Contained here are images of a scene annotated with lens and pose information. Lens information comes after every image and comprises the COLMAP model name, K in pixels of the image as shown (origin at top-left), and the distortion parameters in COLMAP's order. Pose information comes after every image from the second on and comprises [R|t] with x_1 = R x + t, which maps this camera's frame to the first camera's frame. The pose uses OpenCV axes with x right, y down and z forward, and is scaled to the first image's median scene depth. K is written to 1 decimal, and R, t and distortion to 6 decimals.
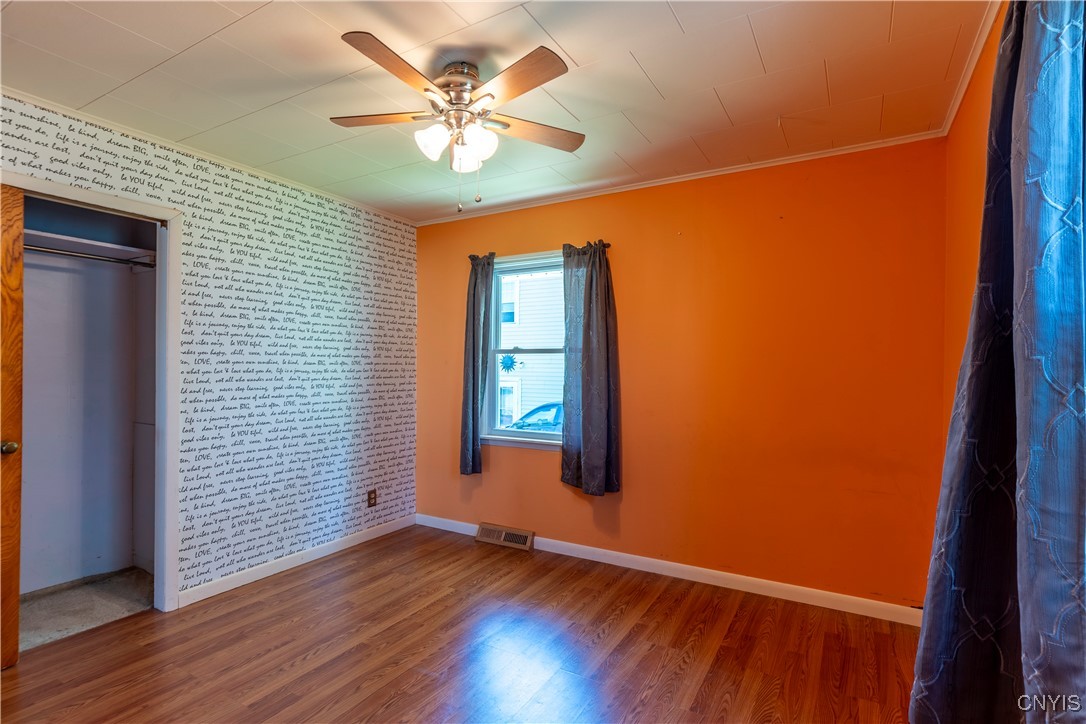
lens RADIAL K [[530.5, 0, 547.0], [0, 530.5, 370.8], [0, 0, 1]] dist [-0.015380, 0.005982]
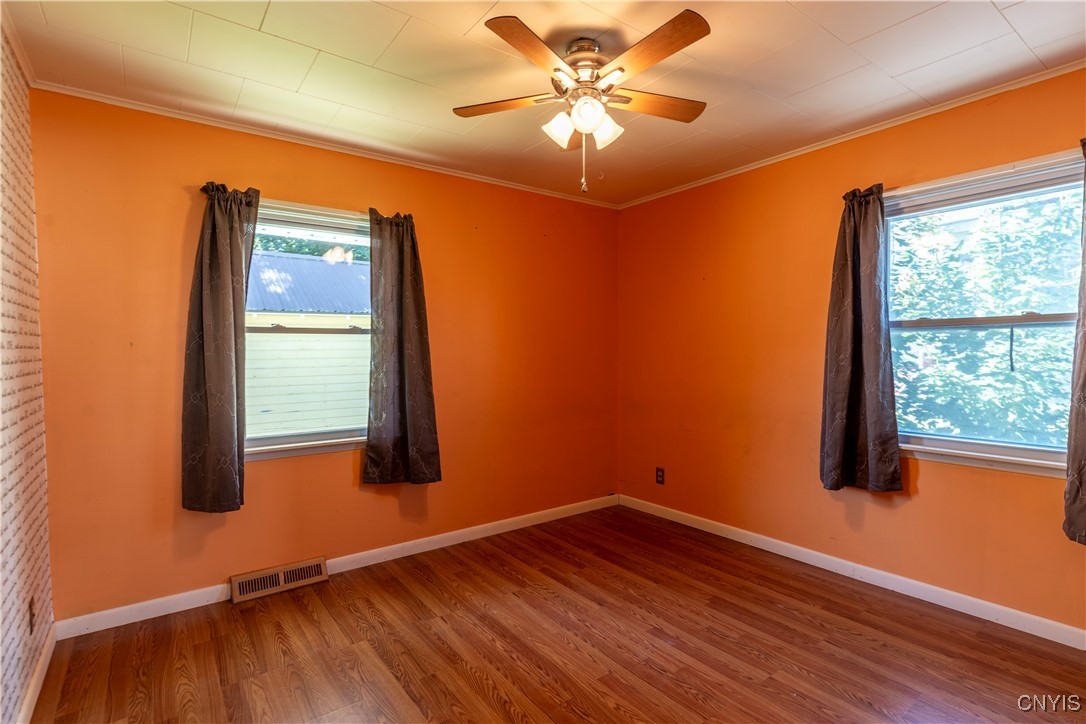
lens RADIAL K [[530.5, 0, 550.2], [0, 530.5, 366.2], [0, 0, 1]] dist [-0.015380, 0.005982]
pose [[0.388209, -0.032592, 0.920995, -0.713135], [0.014220, 0.999467, 0.029375, -0.002478], [-0.921462, 0.001693, 0.388465, 0.428143]]
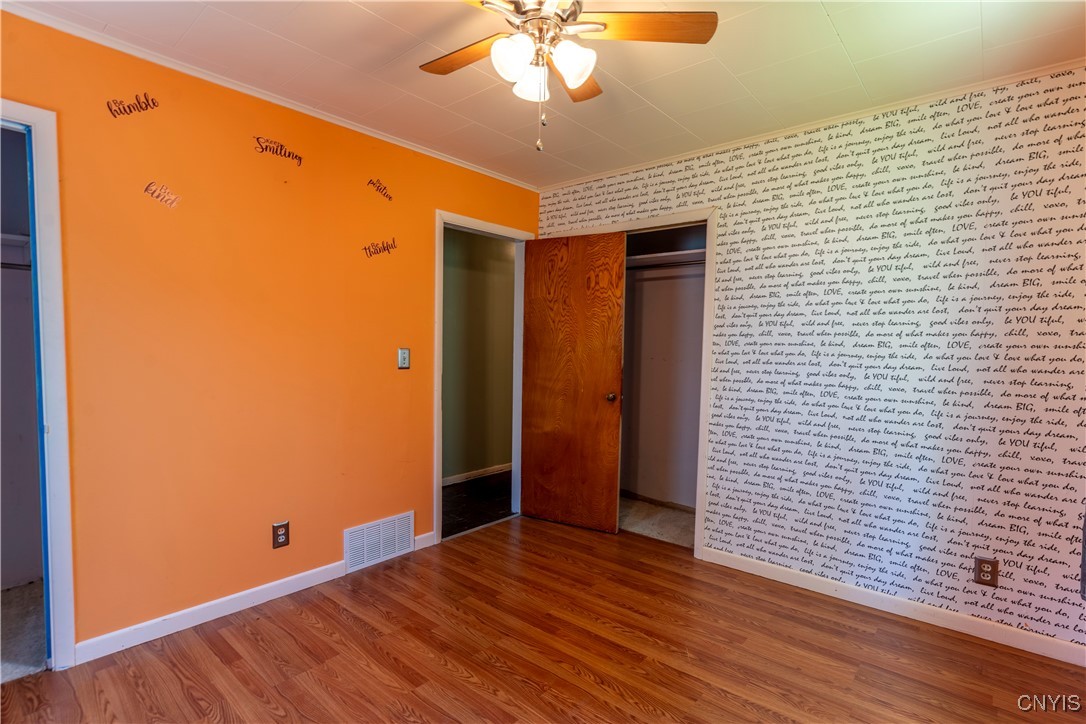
lens RADIAL K [[530.5, 0, 543.4], [0, 530.5, 369.4], [0, 0, 1]] dist [-0.015380, 0.005982]
pose [[-0.184636, 0.037486, -0.982092, 0.406712], [-0.021512, 0.998879, 0.042171, -0.001704], [0.982572, 0.028913, -0.183622, 0.739932]]
